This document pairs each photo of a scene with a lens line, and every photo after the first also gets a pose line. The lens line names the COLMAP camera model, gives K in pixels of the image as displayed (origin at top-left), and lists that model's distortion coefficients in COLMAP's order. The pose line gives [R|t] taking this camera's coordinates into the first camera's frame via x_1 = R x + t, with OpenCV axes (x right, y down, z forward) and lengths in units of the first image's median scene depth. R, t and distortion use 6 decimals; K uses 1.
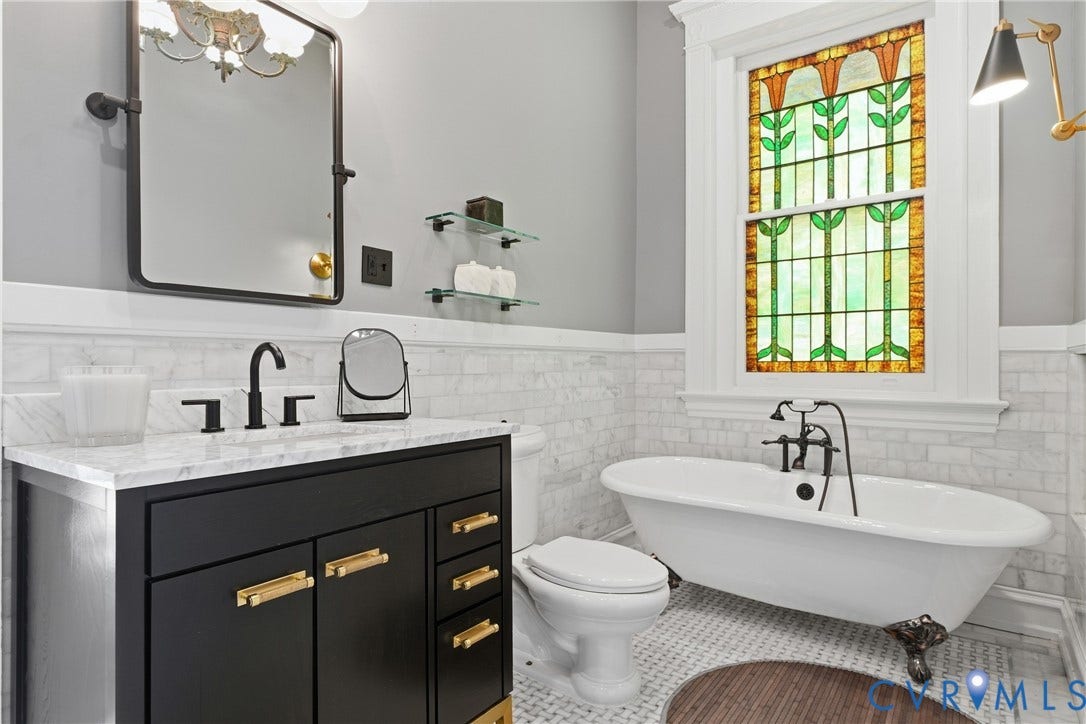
lens RADIAL K [[560.8, 0, 548.5], [0, 560.8, 365.9], [0, 0, 1]] dist [-0.003049, -0.000103]
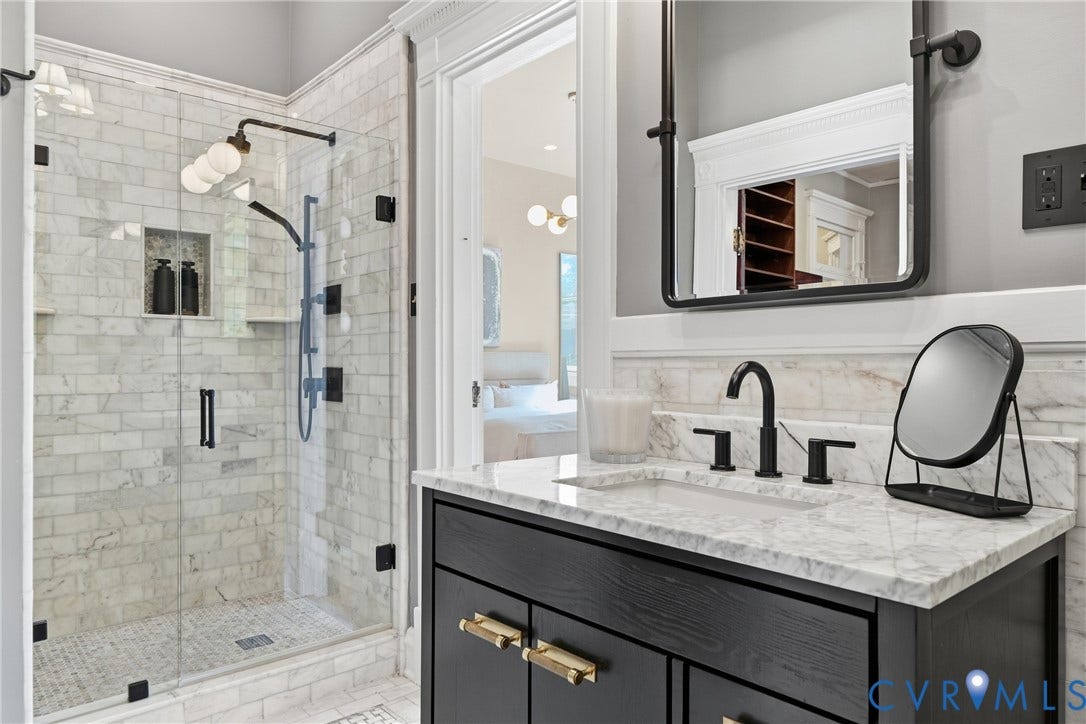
lens RADIAL K [[695.4, 0, 543.0], [0, 695.4, 362.0], [0, 0, 1]] dist [0.001157, 0.000040]
pose [[-0.189684, -0.006365, -0.981824, 0.482611], [-0.004166, 0.999975, -0.005678, -0.036789], [0.981836, 0.003013, -0.189706, 0.965602]]
